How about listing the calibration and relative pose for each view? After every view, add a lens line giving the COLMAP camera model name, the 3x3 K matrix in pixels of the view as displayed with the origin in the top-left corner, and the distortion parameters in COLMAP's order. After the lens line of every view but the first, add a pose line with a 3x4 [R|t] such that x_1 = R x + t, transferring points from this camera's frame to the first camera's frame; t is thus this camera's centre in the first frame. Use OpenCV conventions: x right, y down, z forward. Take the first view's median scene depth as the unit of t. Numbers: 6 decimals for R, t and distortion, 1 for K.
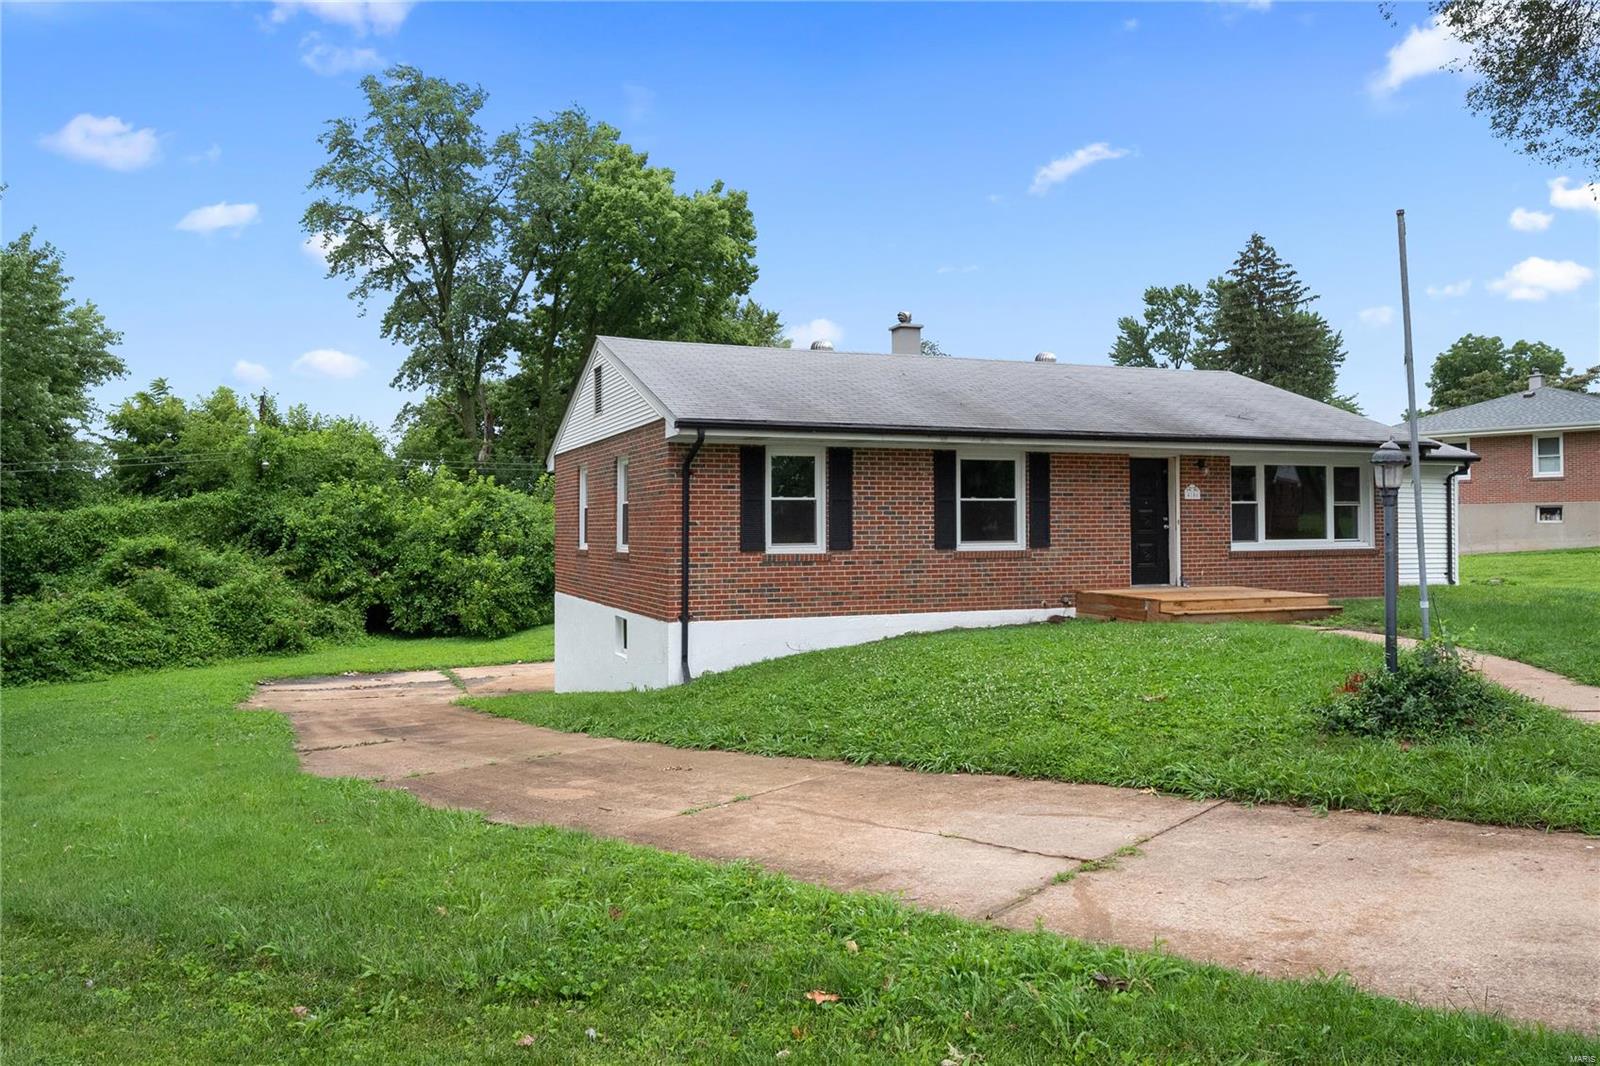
lens RADIAL K [[1180.8, 0, 791.1], [0, 1180.8, 492.9], [0, 0, 1]] dist [0.001835, -0.001181]
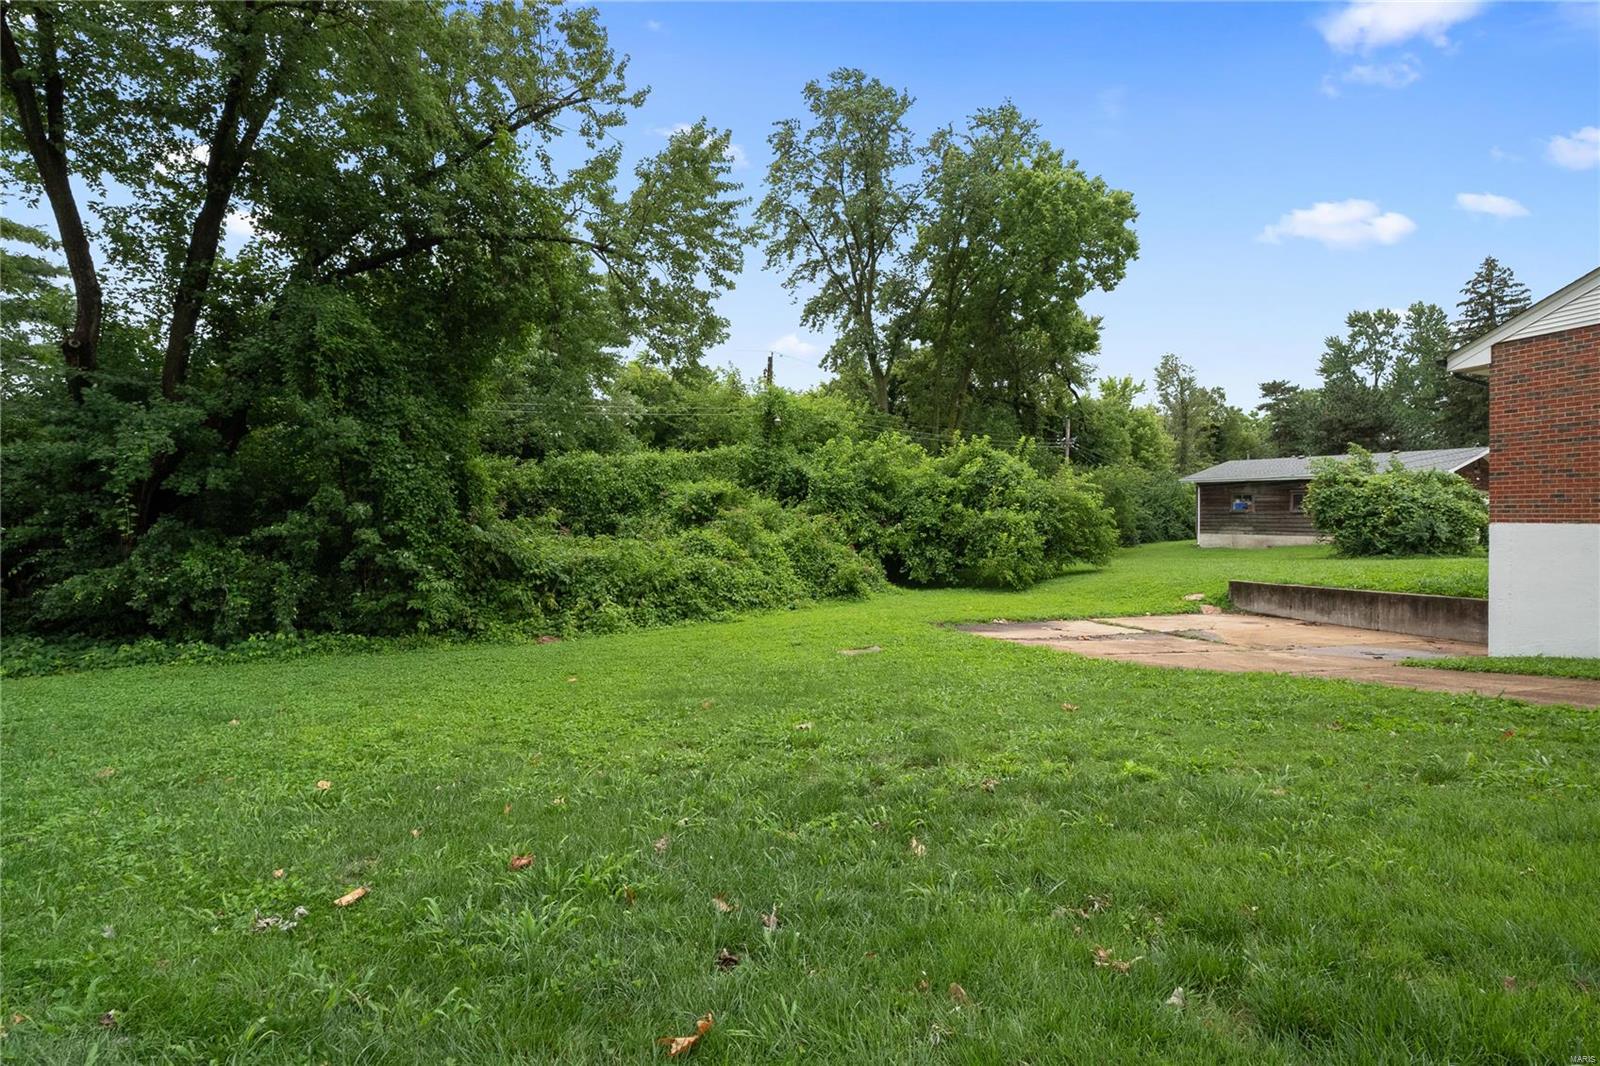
lens RADIAL K [[832.8, 0, 800.8], [0, 832.8, 531.8], [0, 0, 1]] dist [-0.006908, -0.000876]
pose [[0.995566, 0.019834, -0.091948, -0.278943], [-0.016223, 0.999074, 0.039853, 0.035486], [0.092653, -0.038184, 0.994966, 0.203201]]
